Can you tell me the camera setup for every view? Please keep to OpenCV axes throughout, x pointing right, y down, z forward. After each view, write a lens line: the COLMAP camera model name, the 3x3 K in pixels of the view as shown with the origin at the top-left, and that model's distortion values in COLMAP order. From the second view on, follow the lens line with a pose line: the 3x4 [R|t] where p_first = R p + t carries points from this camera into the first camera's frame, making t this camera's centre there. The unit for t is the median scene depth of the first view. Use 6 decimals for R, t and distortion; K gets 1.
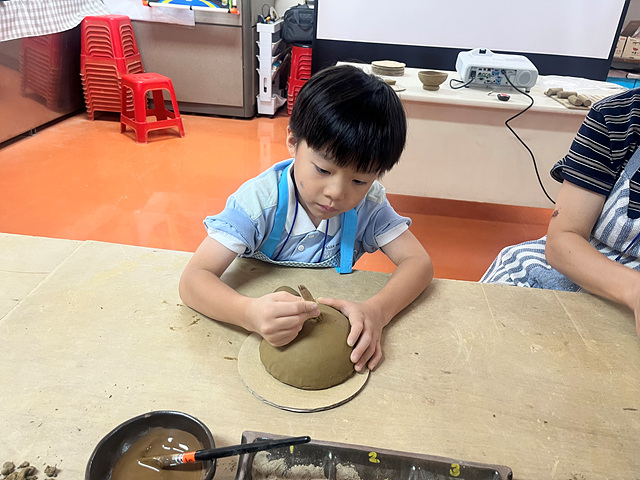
lens RADIAL K [[488.1, 0, 316.1], [0, 488.1, 236.8], [0, 0, 1]] dist [0.081569, -0.120107]
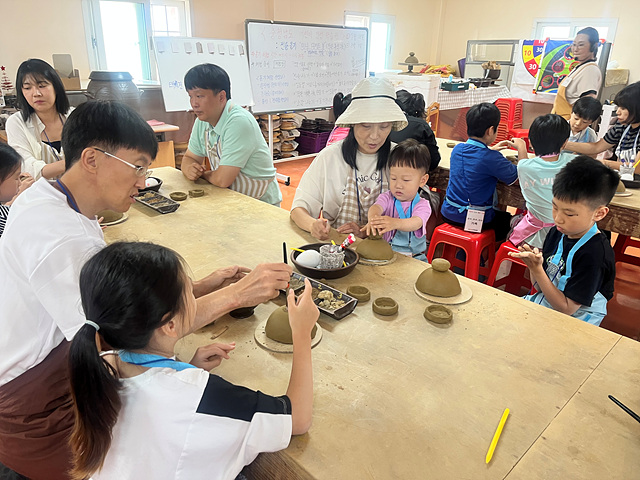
lens RADIAL K [[488.1, 0, 316.1], [0, 488.1, 236.8], [0, 0, 1]] dist [0.081569, -0.120107]
pose [[0.778004, 0.193505, -0.597717, 0.205747], [-0.287267, 0.955675, -0.064524, 0.361844], [0.558737, 0.221905, 0.799107, -0.736110]]
